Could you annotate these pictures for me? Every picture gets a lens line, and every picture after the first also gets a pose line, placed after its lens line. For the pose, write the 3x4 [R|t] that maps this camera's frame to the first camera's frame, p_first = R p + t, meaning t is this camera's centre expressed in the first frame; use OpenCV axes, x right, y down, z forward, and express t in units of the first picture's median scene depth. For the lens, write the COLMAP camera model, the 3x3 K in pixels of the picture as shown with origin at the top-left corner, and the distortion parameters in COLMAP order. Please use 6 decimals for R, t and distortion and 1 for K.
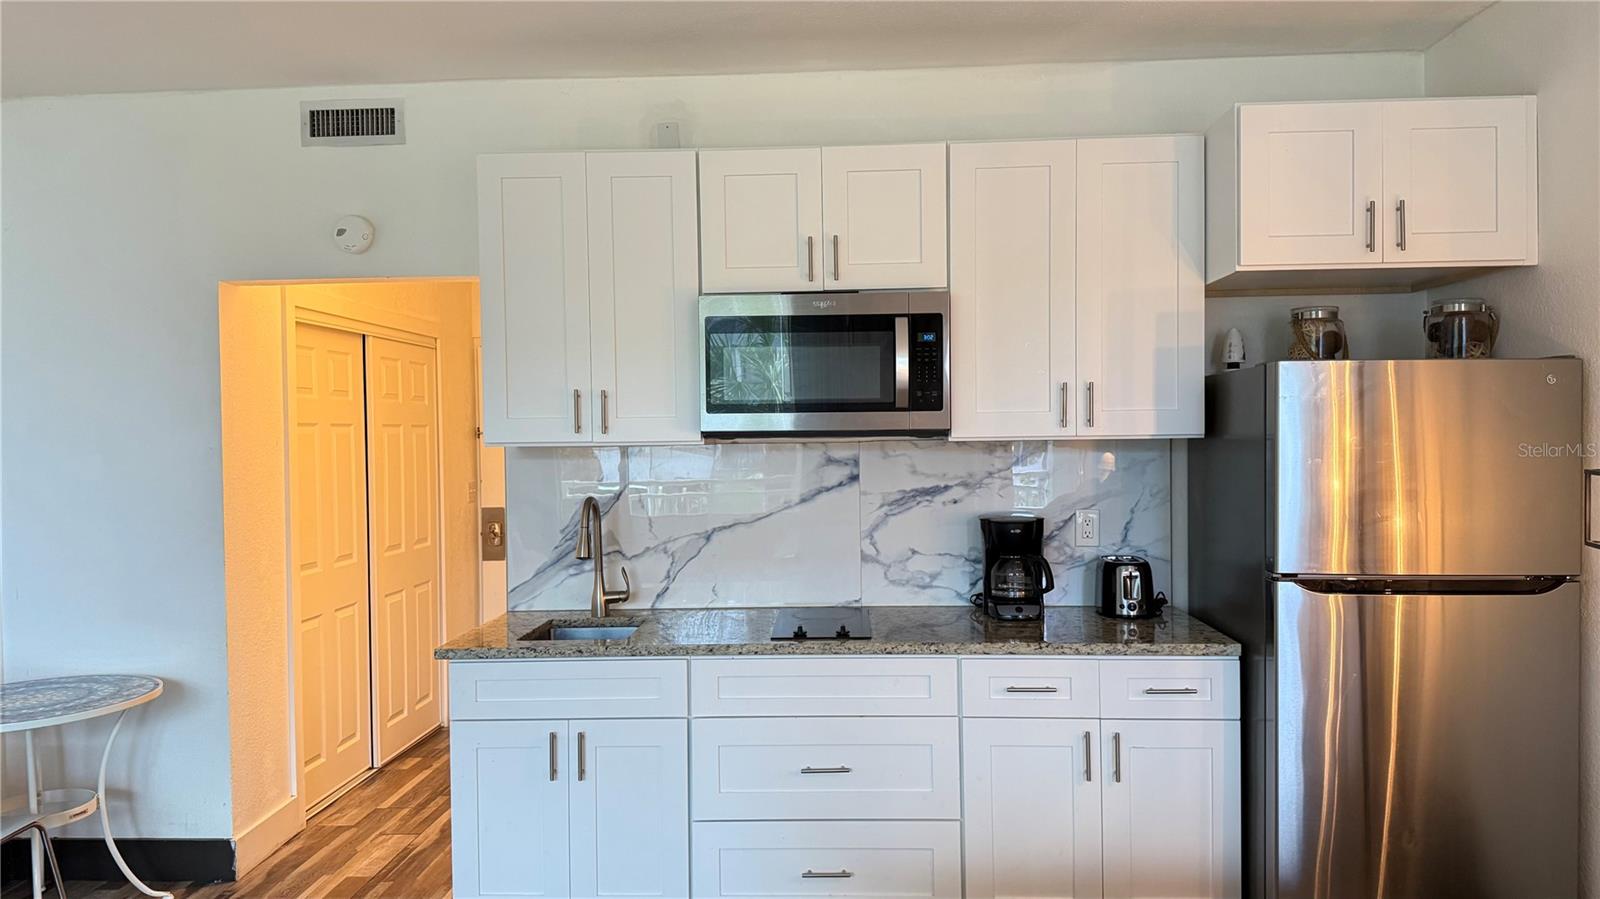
lens RADIAL K [[1123.2, 0, 813.3], [0, 1123.2, 452.5], [0, 0, 1]] dist [0.079136, -0.096739]
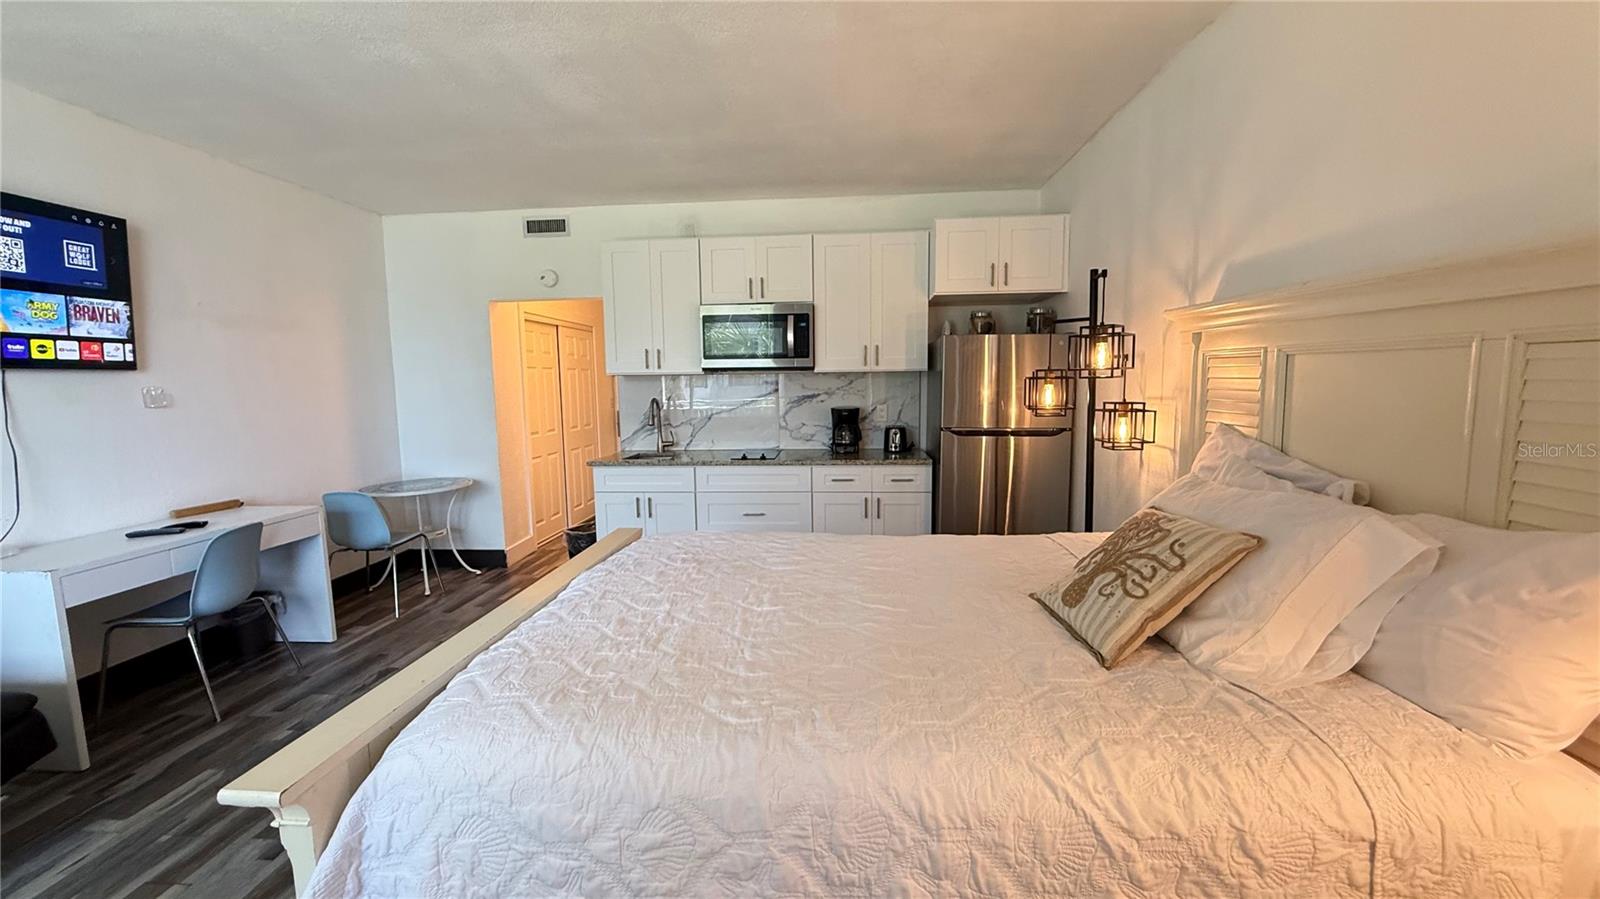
lens RADIAL K [[637.4, 0, 796.2], [0, 637.4, 447.3], [0, 0, 1]] dist [-0.000138, 0.000620]
pose [[0.999436, 0.003153, -0.033435, 0.124296], [-0.000290, 0.996355, 0.085303, 0.028856], [0.033582, -0.085245, 0.995794, -0.252506]]
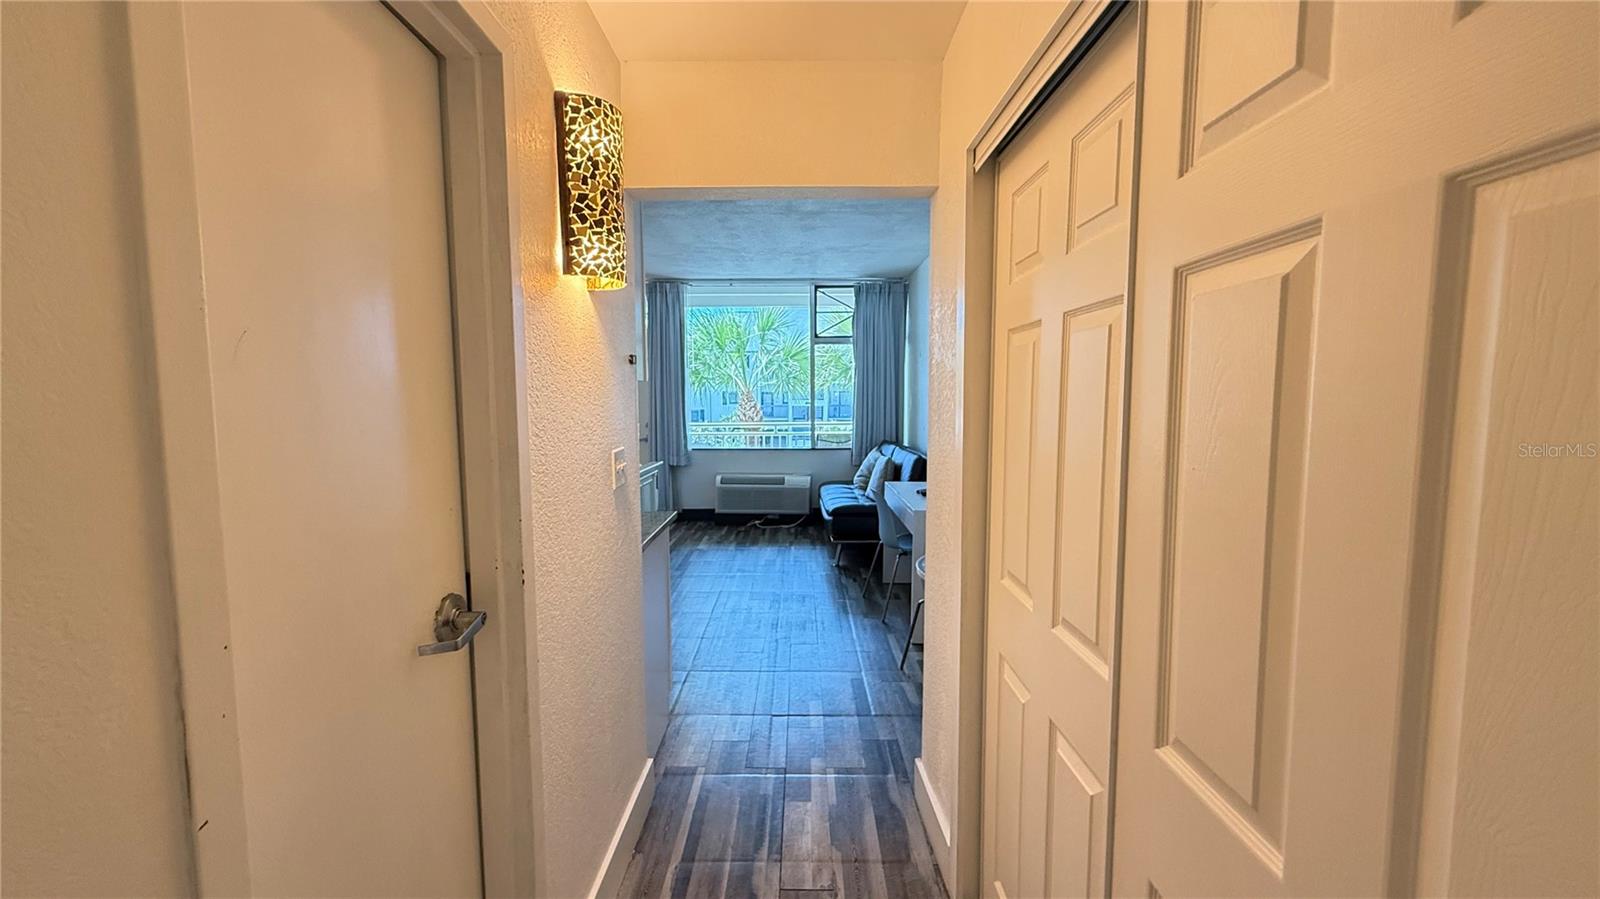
lens RADIAL K [[637.4, 0, 796.3], [0, 637.4, 450.4], [0, 0, 1]] dist [-0.000138, 0.000620]
pose [[-0.998936, 0.022447, -0.040291, -0.497311], [0.017830, 0.993605, 0.111500, -0.002934], [0.042536, 0.110662, -0.992947, 2.000278]]
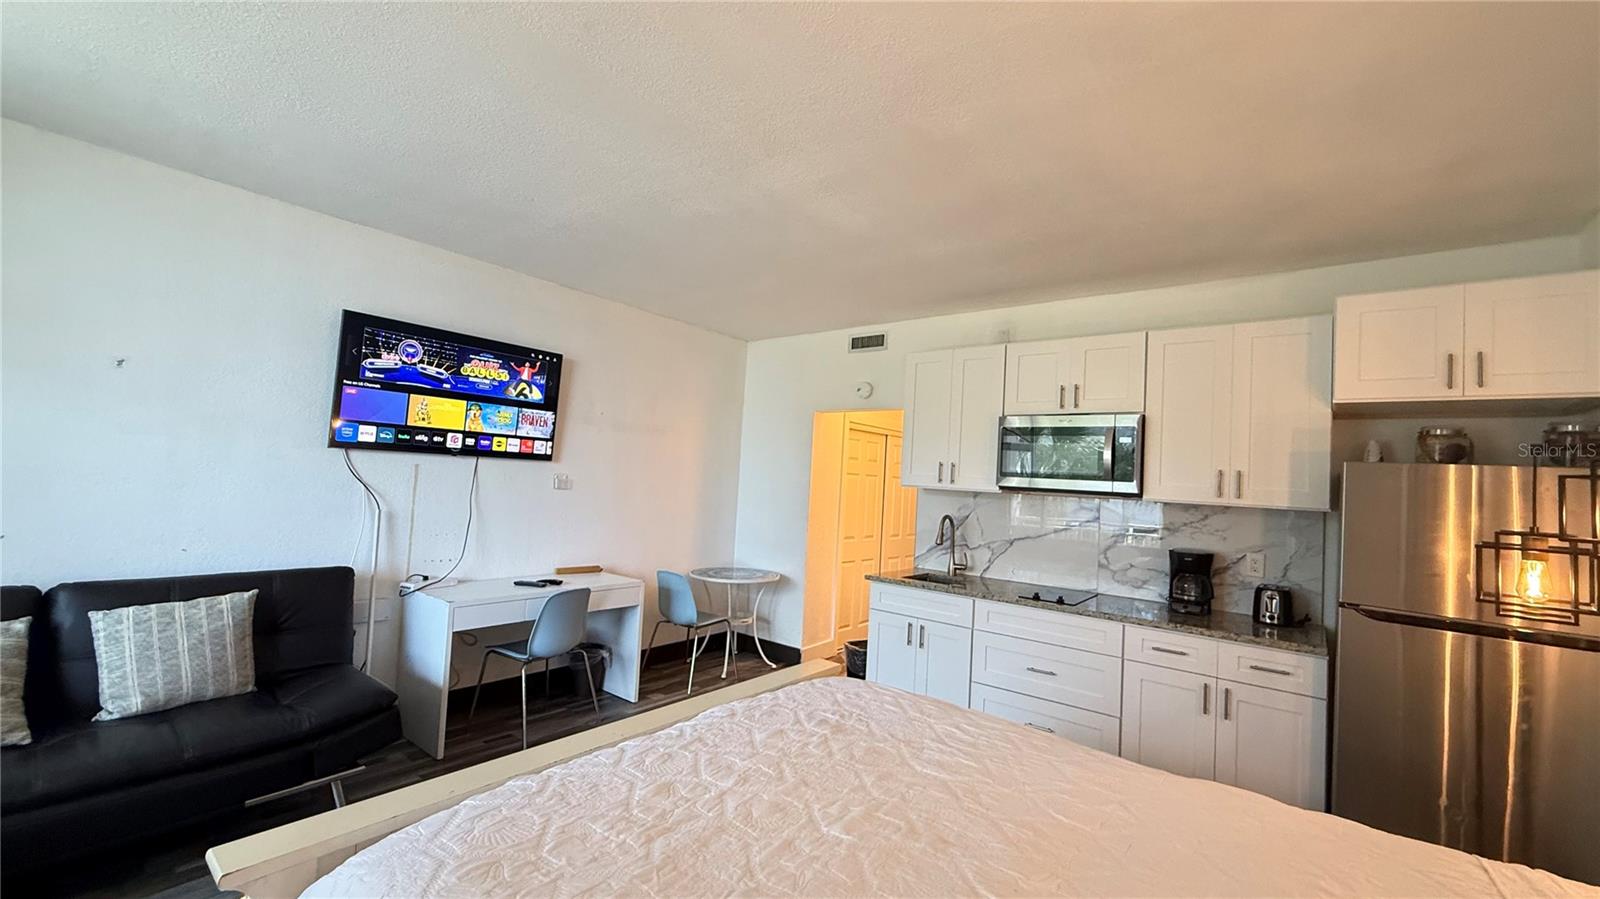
lens RADIAL K [[637.4, 0, 794.3], [0, 637.4, 448.8], [0, 0, 1]] dist [-0.000138, 0.000620]
pose [[0.807128, 0.030374, -0.589595, 0.255987], [-0.079483, 0.995174, -0.057541, 0.008666], [0.585002, 0.093305, 0.805647, -0.102136]]
